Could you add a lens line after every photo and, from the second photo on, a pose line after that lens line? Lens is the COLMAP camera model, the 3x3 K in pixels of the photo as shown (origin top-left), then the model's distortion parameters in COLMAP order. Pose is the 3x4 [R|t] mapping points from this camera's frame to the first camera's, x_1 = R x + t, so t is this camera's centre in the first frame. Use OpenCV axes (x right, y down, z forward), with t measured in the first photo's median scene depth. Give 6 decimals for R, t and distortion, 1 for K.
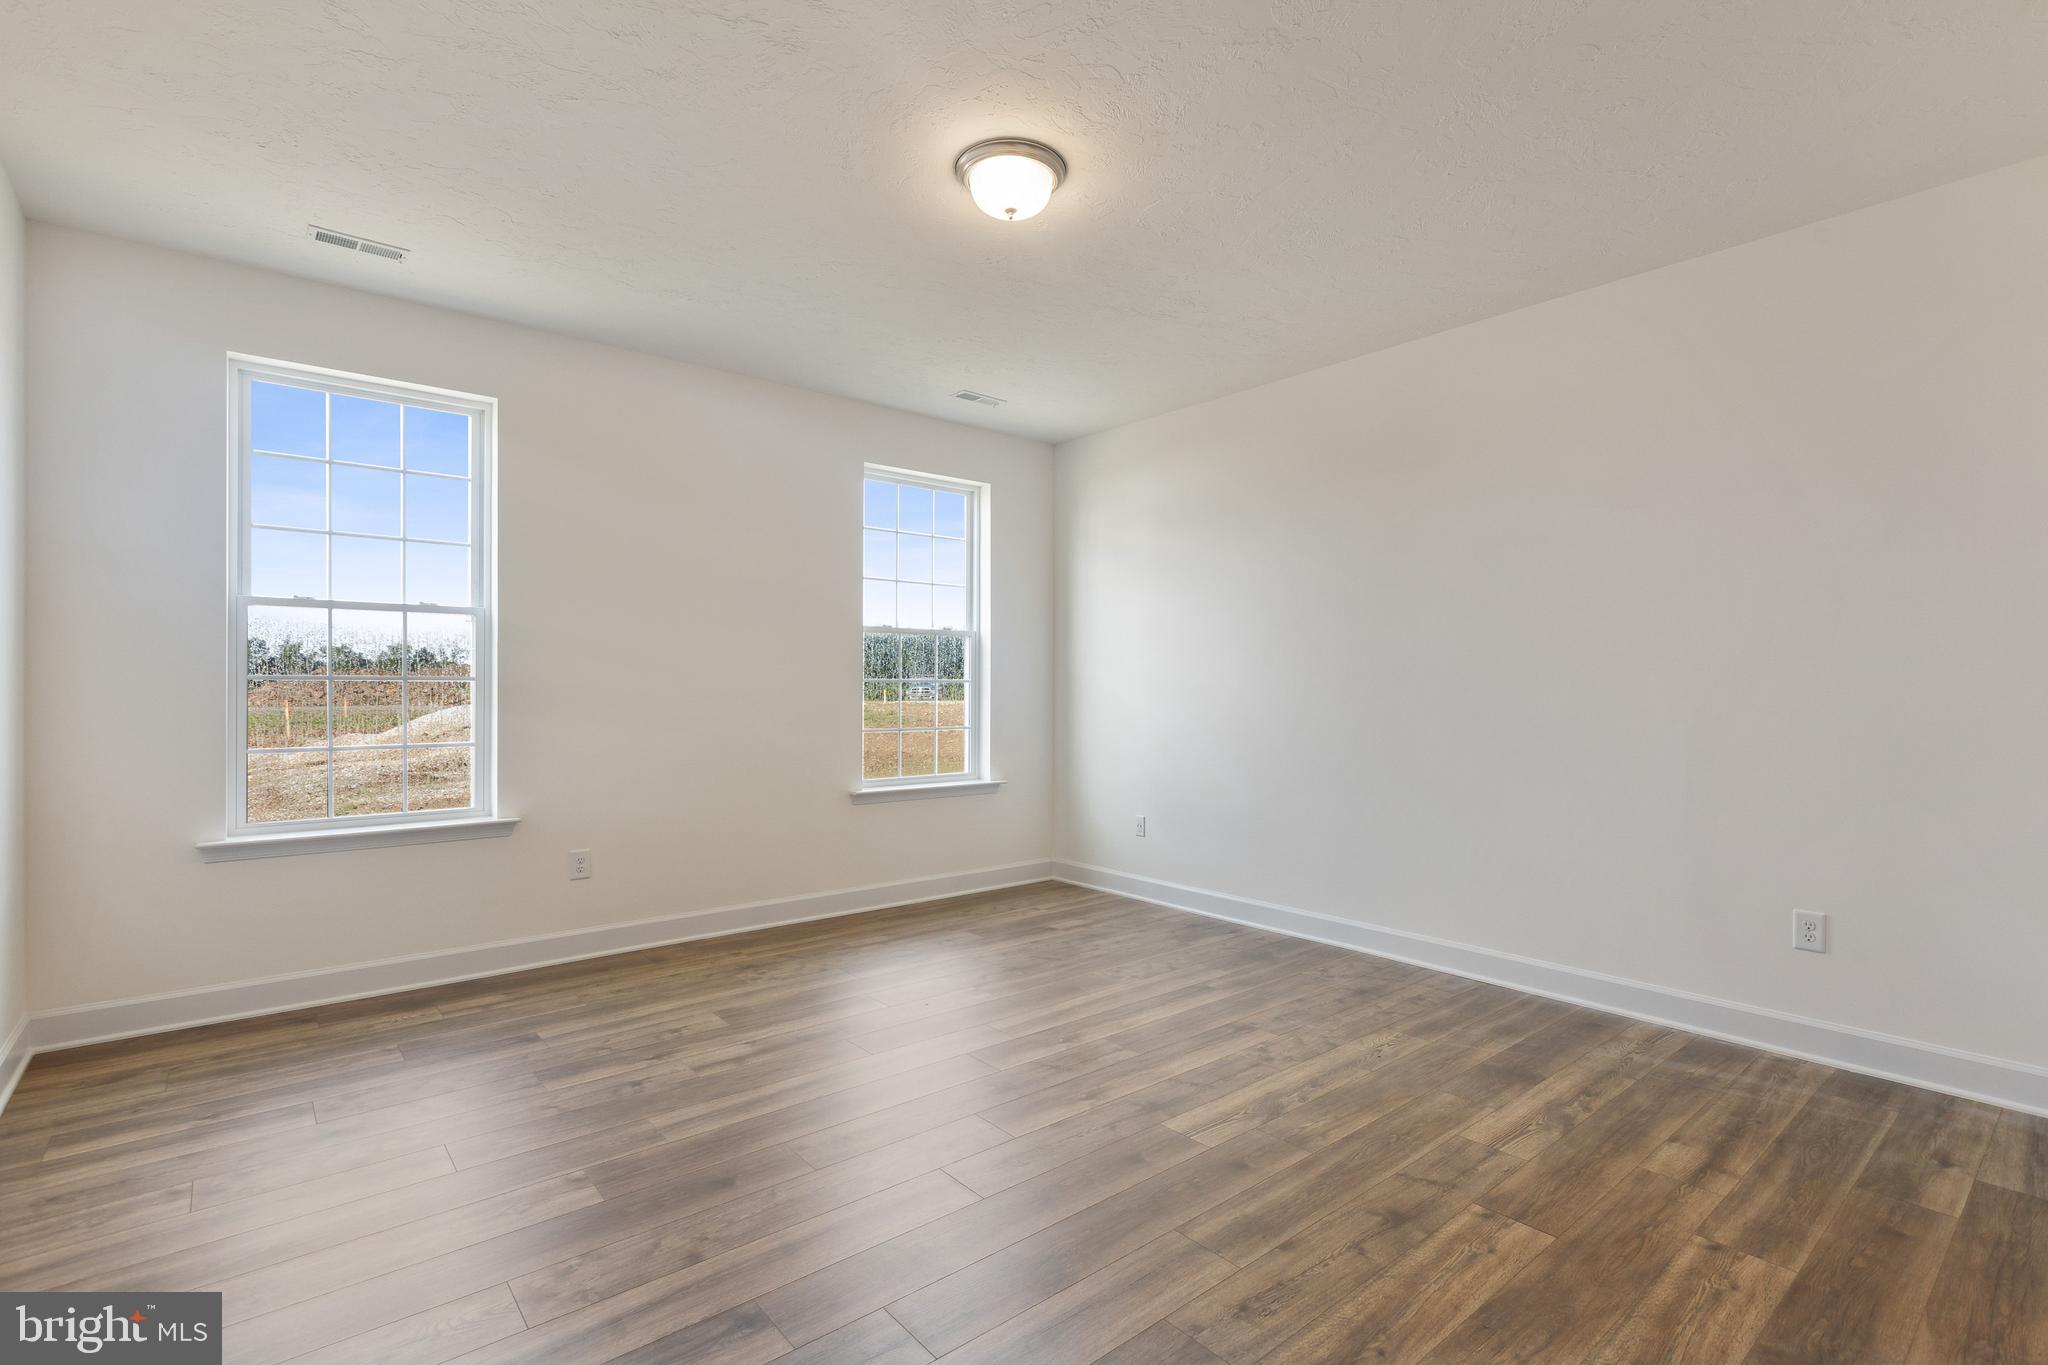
lens RADIAL K [[931.0, 0, 1013.2], [0, 931.0, 674.6], [0, 0, 1]] dist [0.013253, 0.000103]
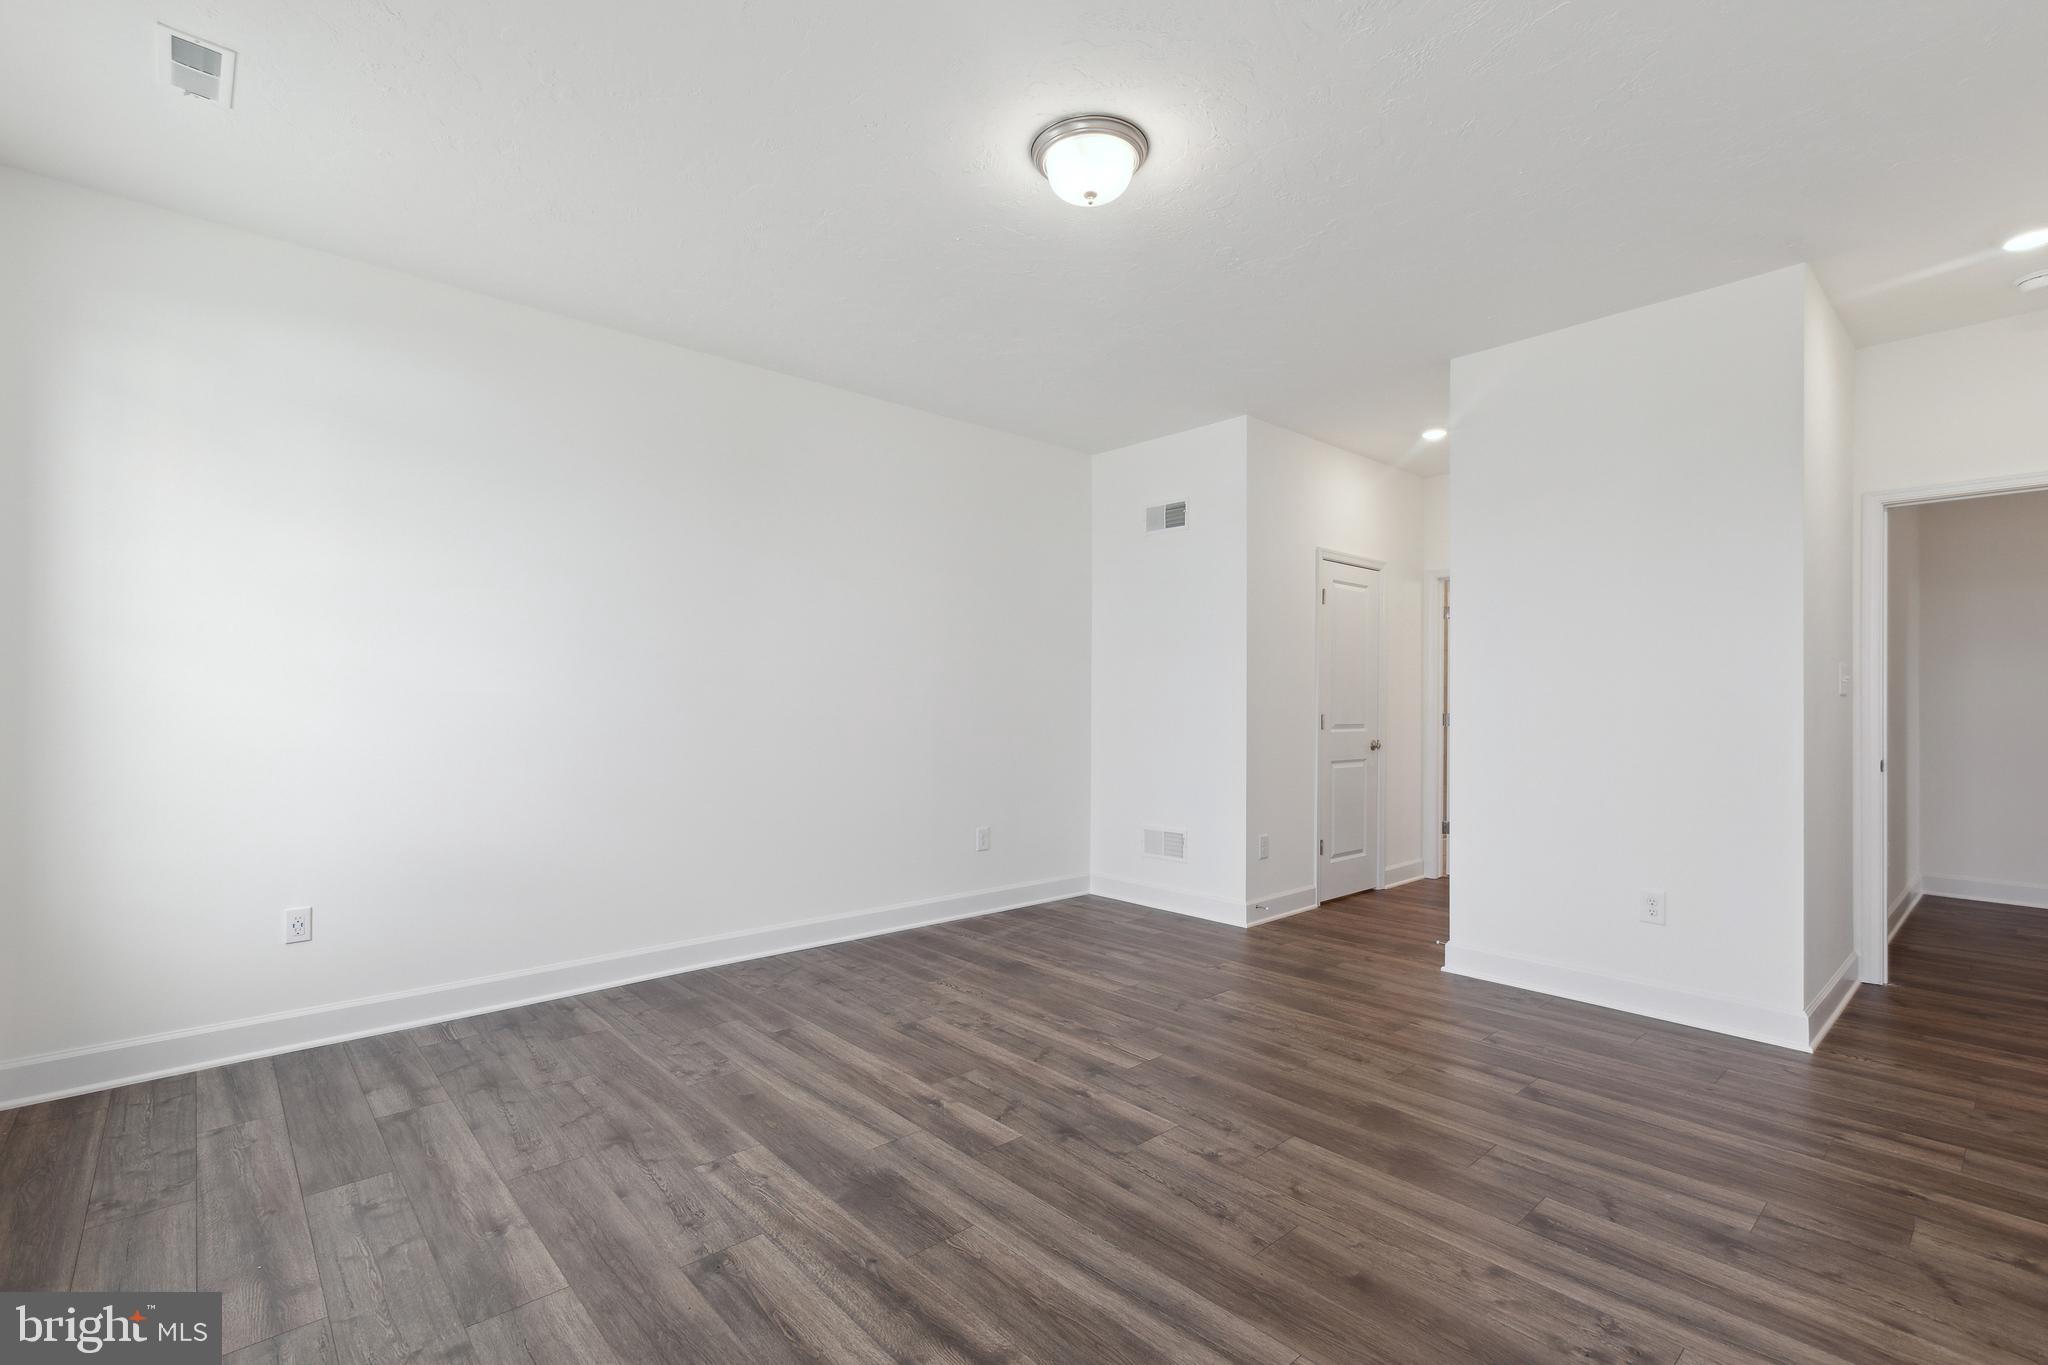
lens RADIAL K [[931.0, 0, 1015.7], [0, 931.0, 683.8], [0, 0, 1]] dist [0.013253, 0.000103]
pose [[-0.041179, 0.014291, 0.999050, -0.858701], [-0.022038, 0.999641, -0.015207, 0.013369], [-0.998909, -0.022643, -0.040849, 1.010701]]
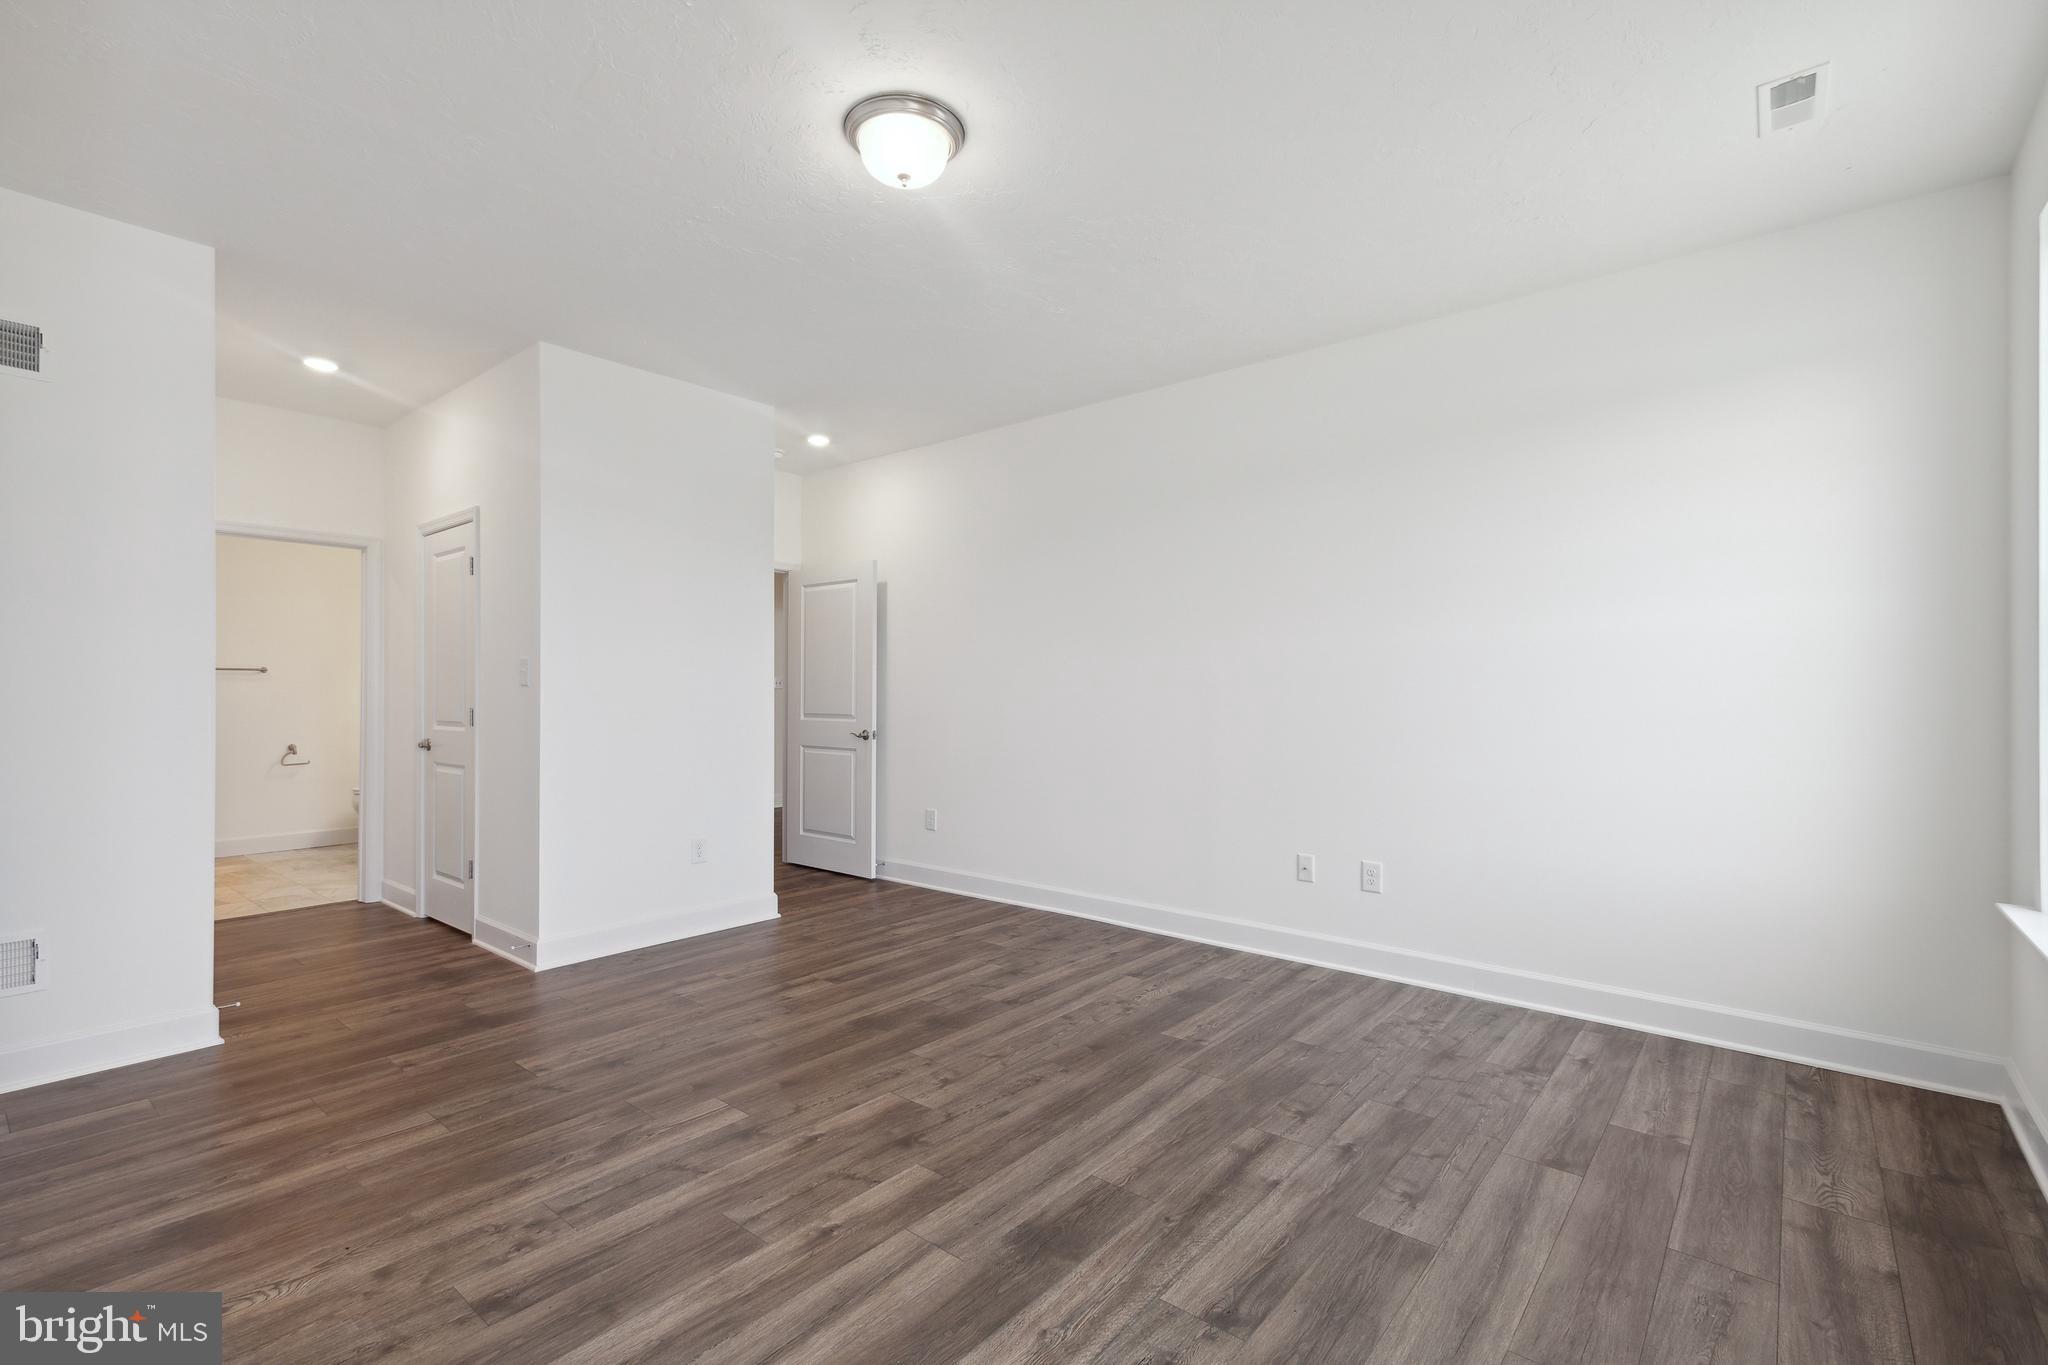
lens RADIAL K [[931.0, 0, 1031.1], [0, 931.0, 701.0], [0, 0, 1]] dist [0.013253, 0.000103]
pose [[-0.978951, -0.002208, -0.204082, 0.054145], [-0.000409, 0.999961, -0.008856, 0.027089], [0.204094, -0.008586, -0.978914, 1.746834]]
